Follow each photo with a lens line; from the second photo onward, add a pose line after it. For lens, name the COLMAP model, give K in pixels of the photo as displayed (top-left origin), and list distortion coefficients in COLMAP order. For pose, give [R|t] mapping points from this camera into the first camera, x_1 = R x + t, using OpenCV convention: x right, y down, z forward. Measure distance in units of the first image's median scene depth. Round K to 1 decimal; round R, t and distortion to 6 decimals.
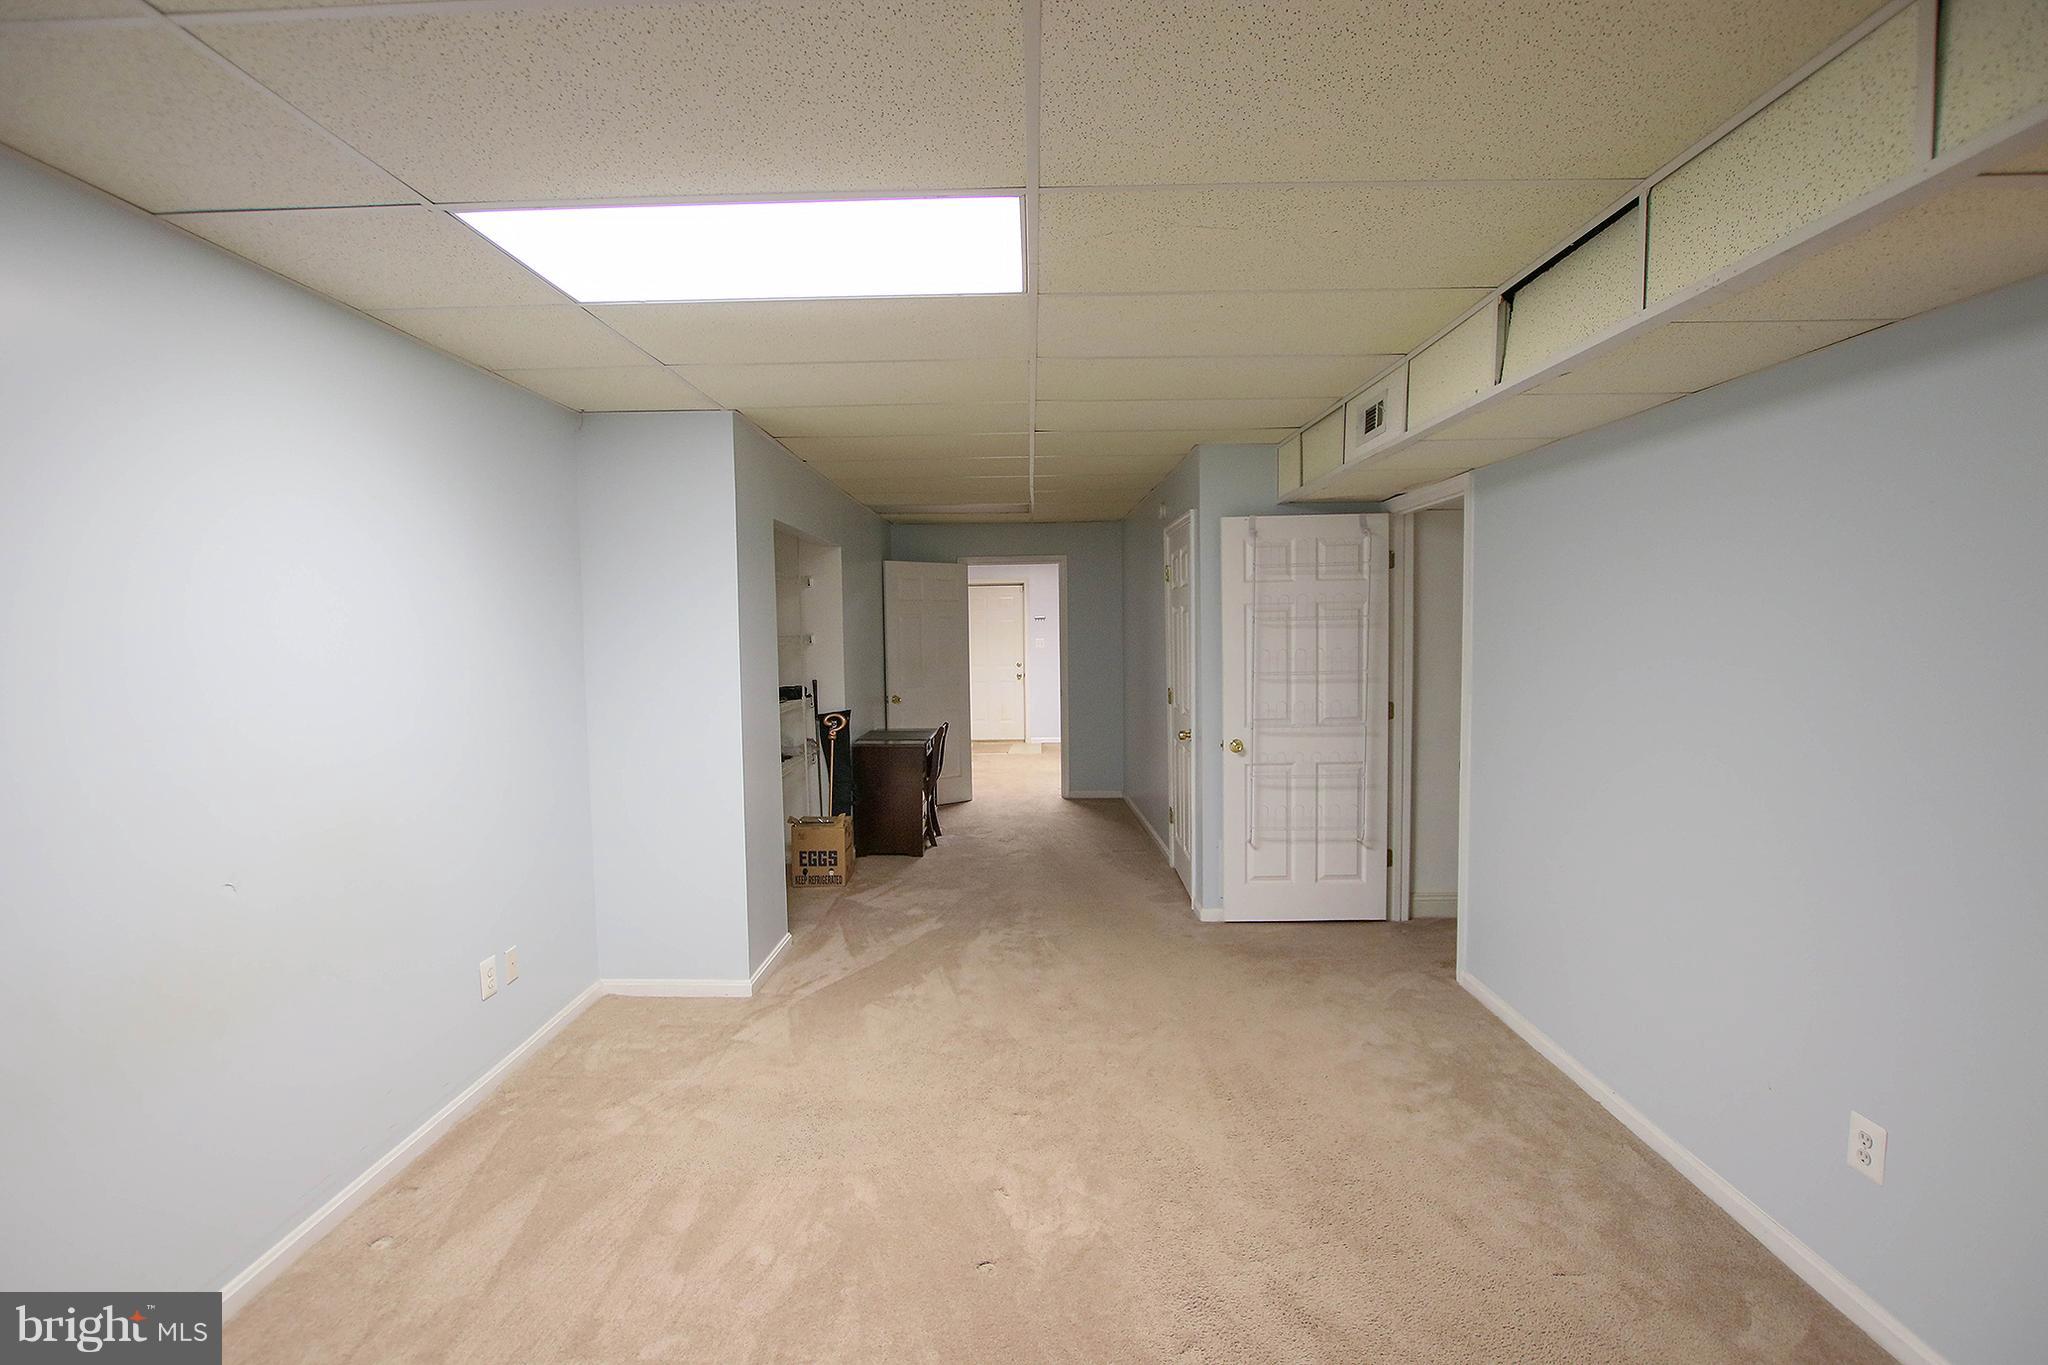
lens RADIAL K [[955.7, 0, 1016.9], [0, 955.7, 702.9], [0, 0, 1]] dist [-0.035949, 0.005679]
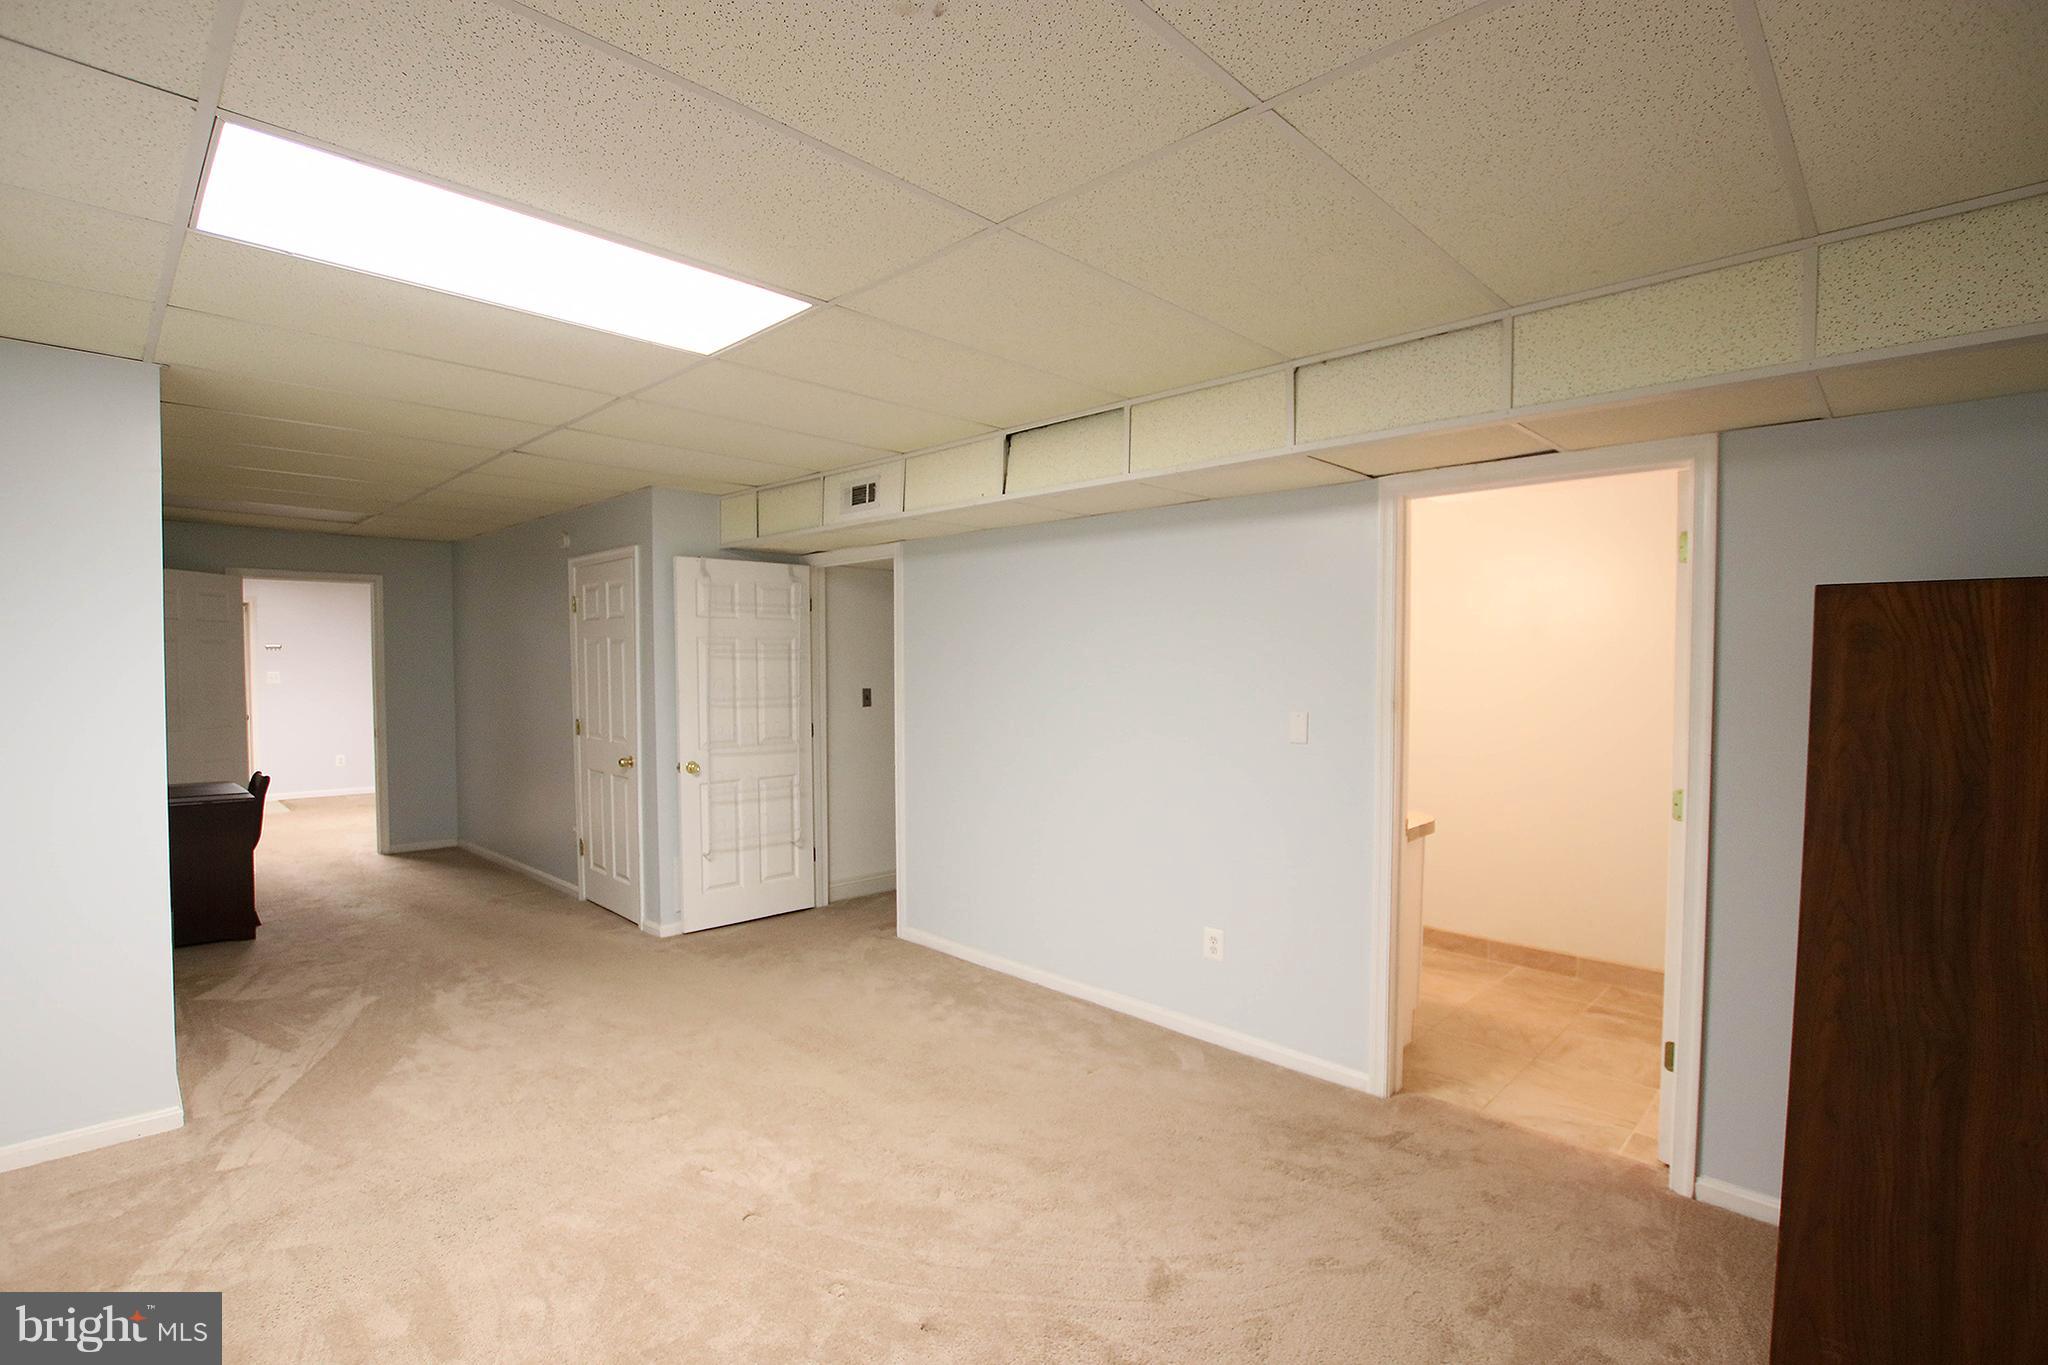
lens RADIAL K [[955.7, 0, 1016.9], [0, 955.7, 702.9], [0, 0, 1]] dist [-0.035949, 0.005679]
pose [[0.686122, -0.013816, 0.727355, -0.308340], [0.044358, 0.998754, -0.022872, 0.013319], [-0.726133, 0.047956, 0.685880, -0.013042]]
